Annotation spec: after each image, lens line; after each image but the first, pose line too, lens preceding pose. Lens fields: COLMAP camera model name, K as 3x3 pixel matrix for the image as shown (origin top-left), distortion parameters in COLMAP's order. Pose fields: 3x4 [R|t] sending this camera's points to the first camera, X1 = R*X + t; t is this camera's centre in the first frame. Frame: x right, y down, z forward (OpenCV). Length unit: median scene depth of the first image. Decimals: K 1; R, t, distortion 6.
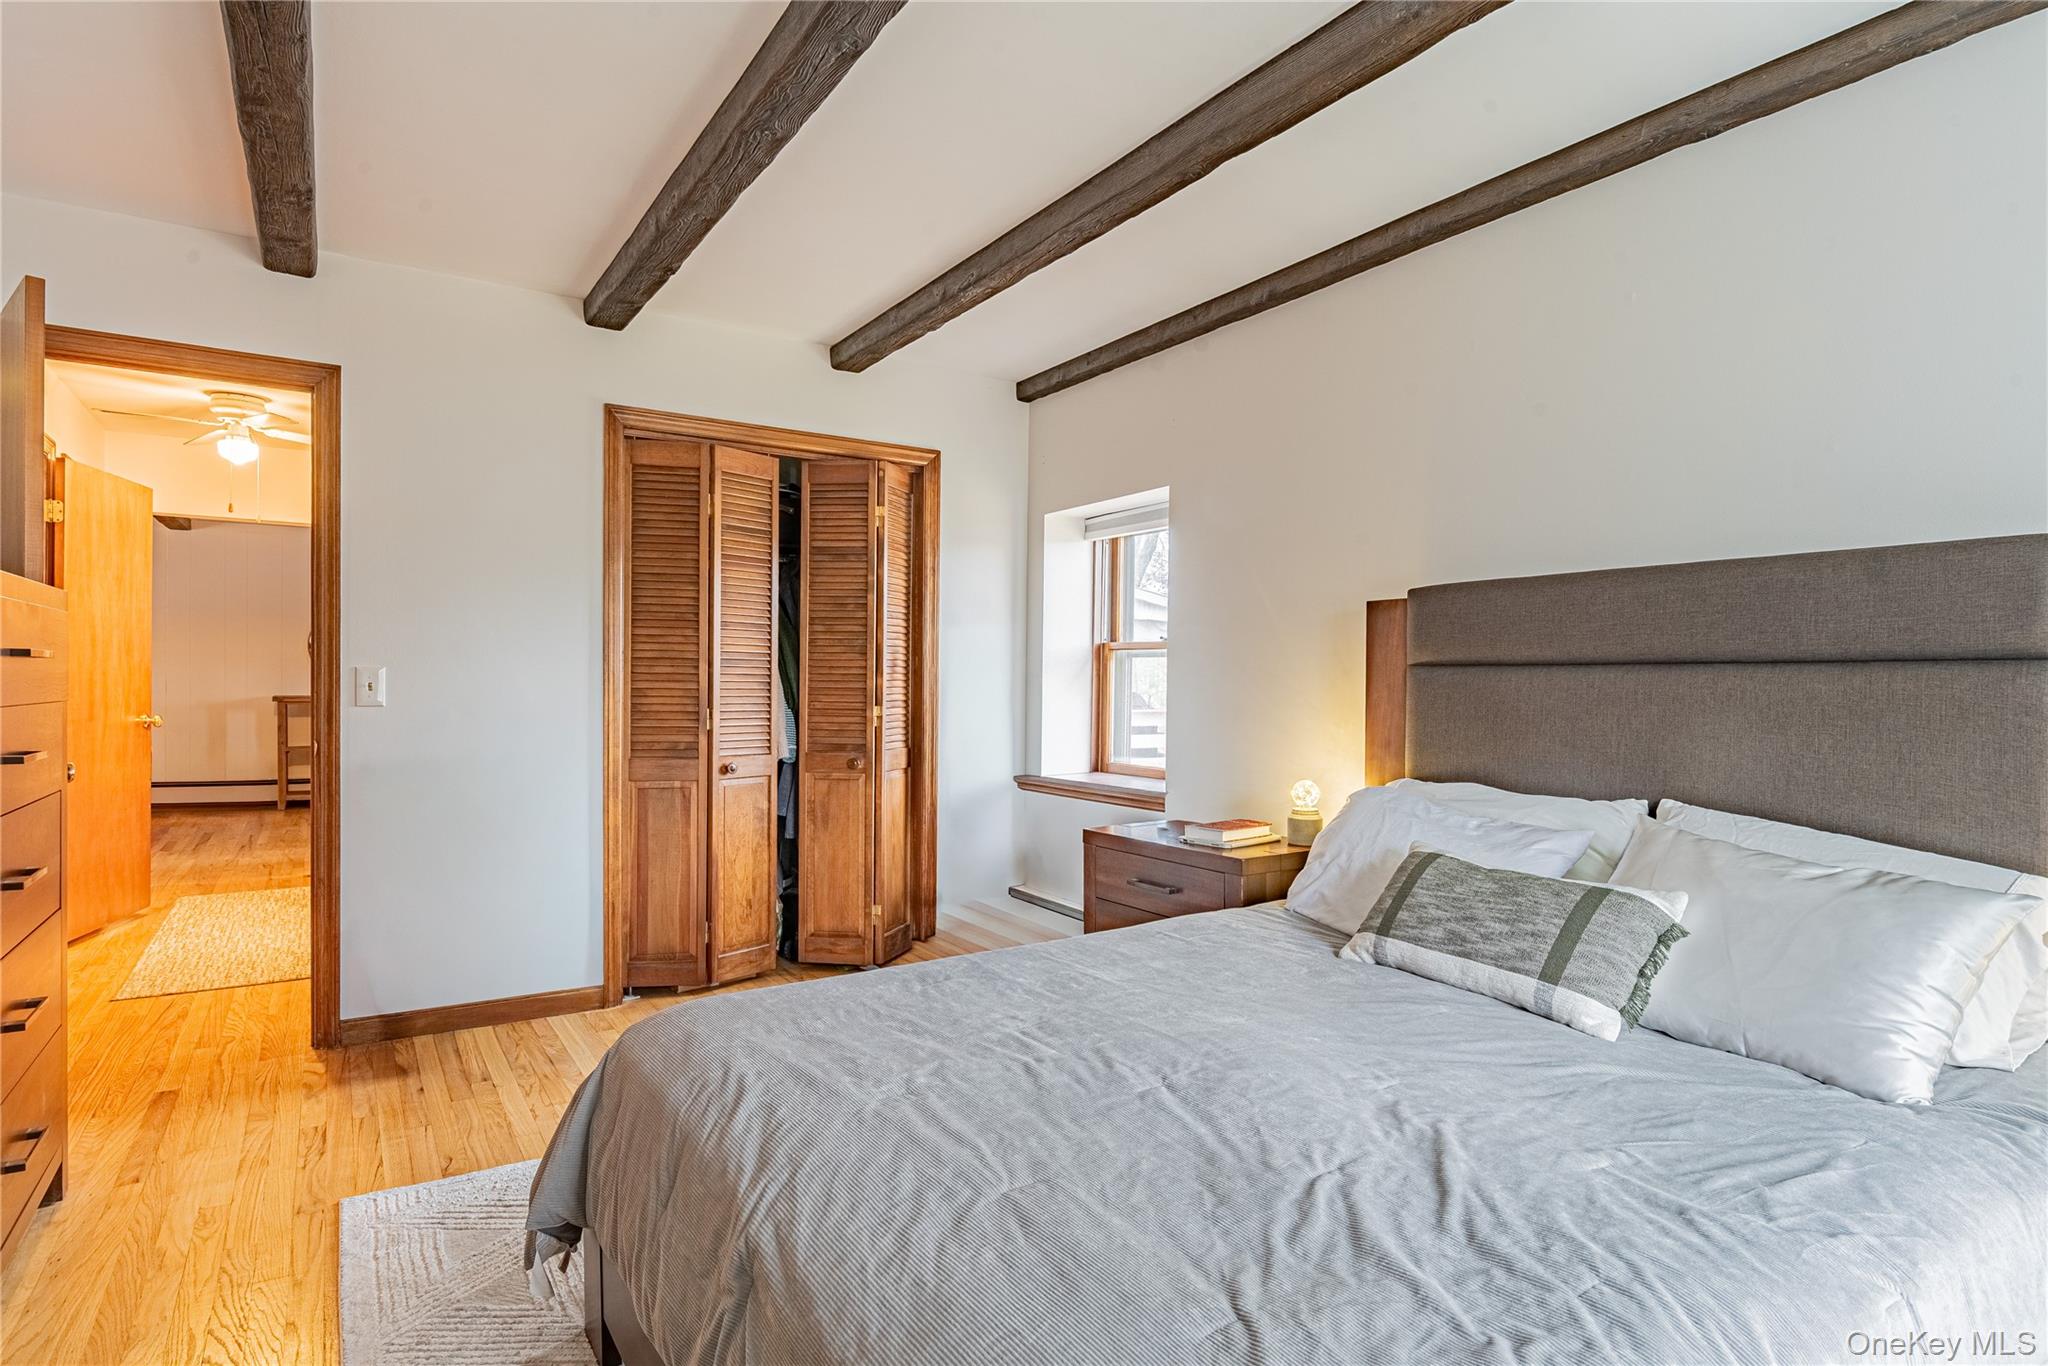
lens RADIAL K [[999.8, 0, 1019.0], [0, 999.8, 683.0], [0, 0, 1]] dist [0.003907, 0.000102]
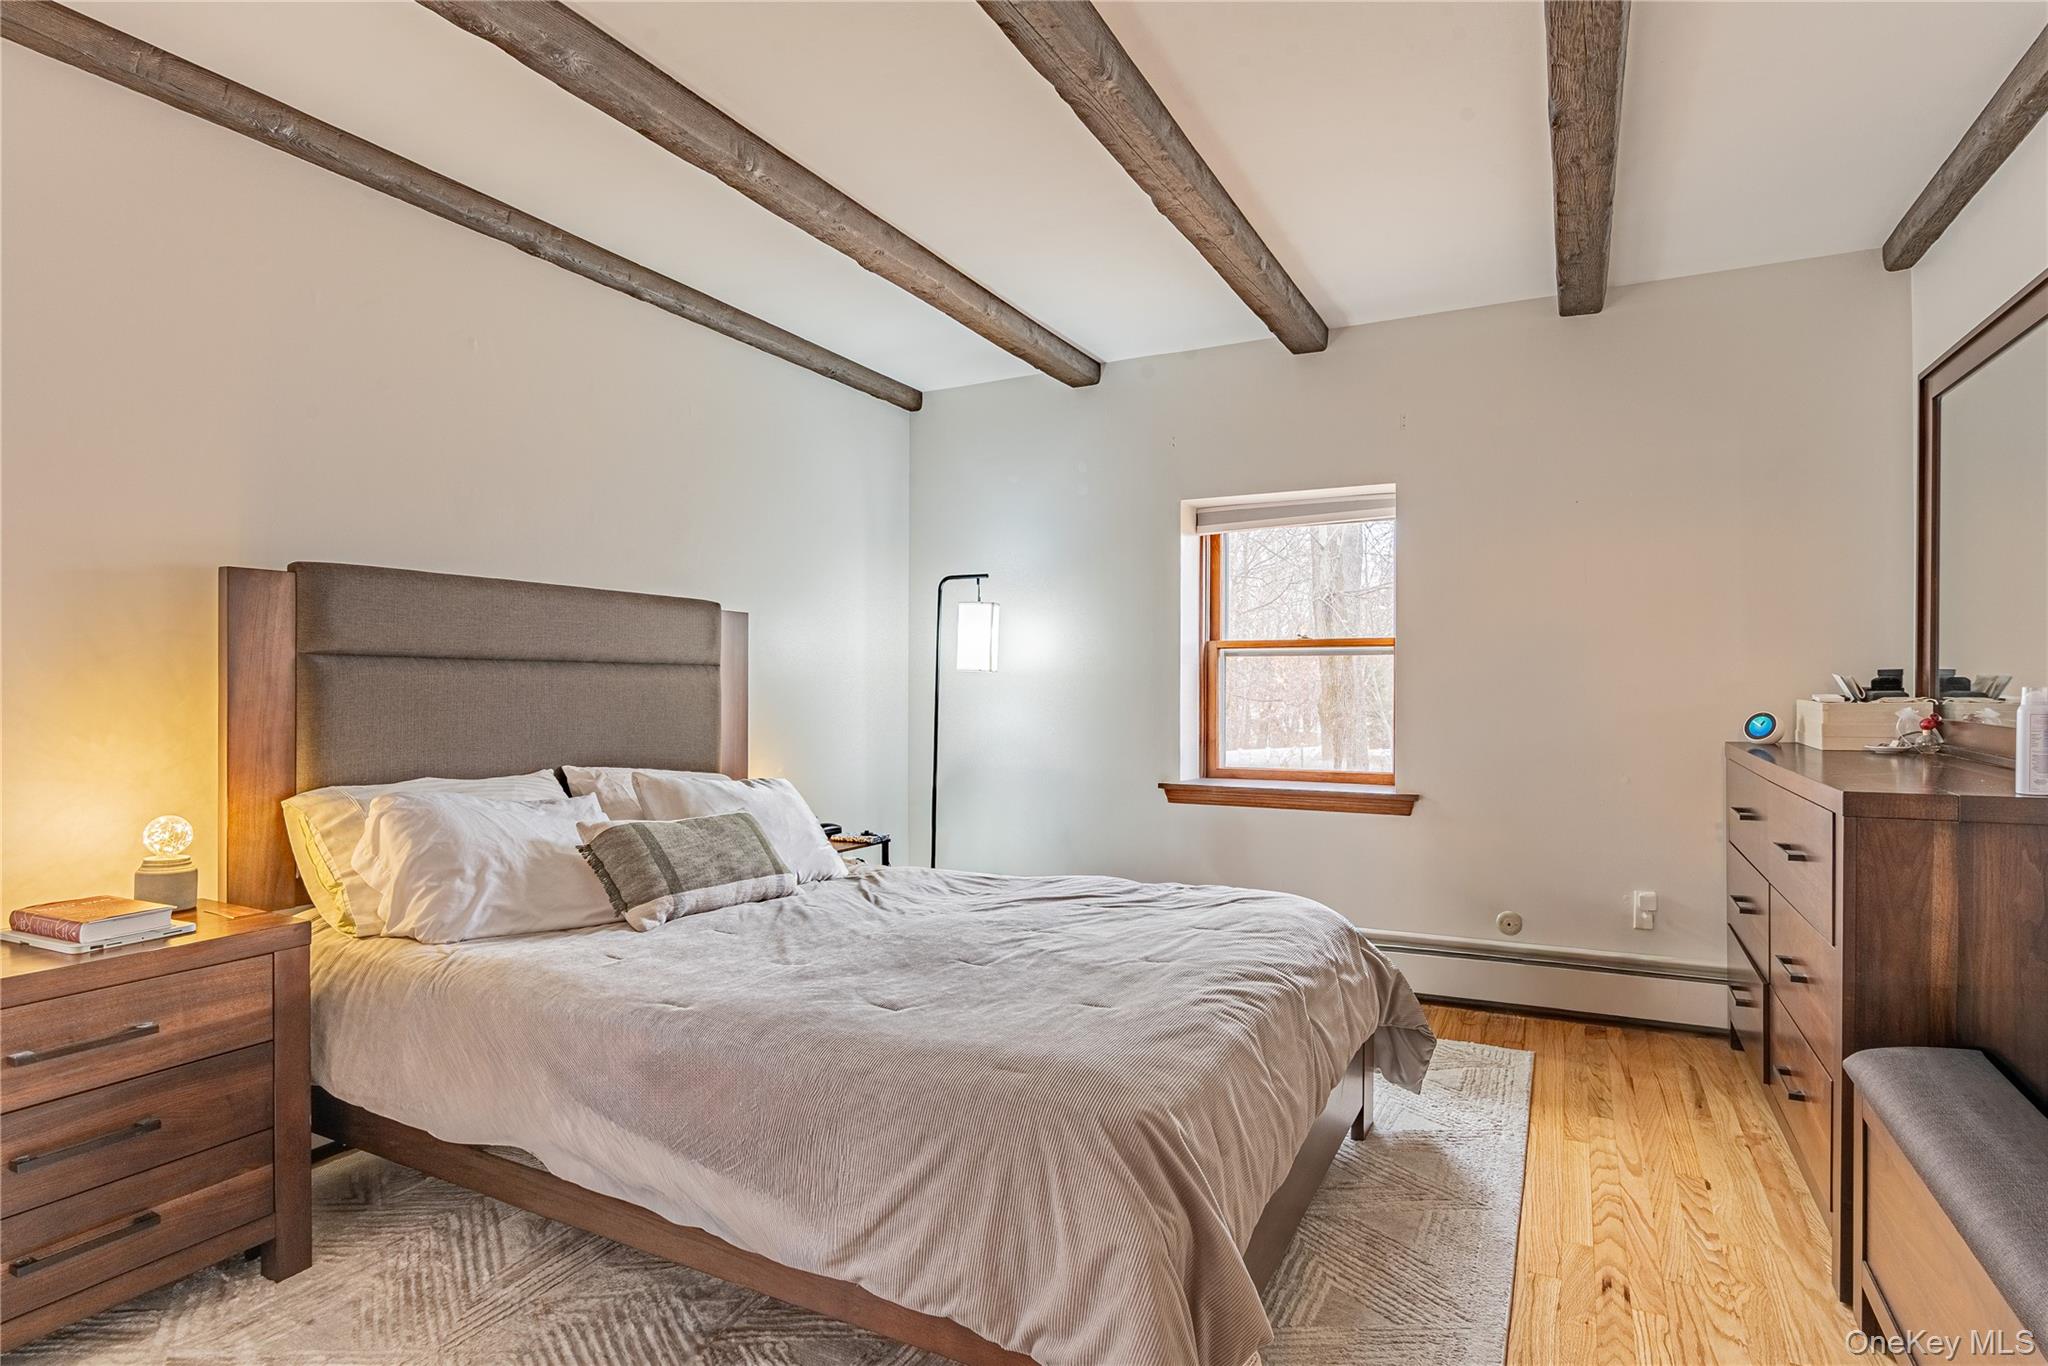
lens RADIAL K [[999.8, 0, 1019.0], [0, 999.8, 683.0], [0, 0, 1]] dist [0.003907, 0.000102]
pose [[-0.439340, -0.001095, 0.898320, -0.872703], [0.001698, 0.999996, 0.002050, 0.007372], [-0.898319, 0.002426, -0.439337, 1.181765]]
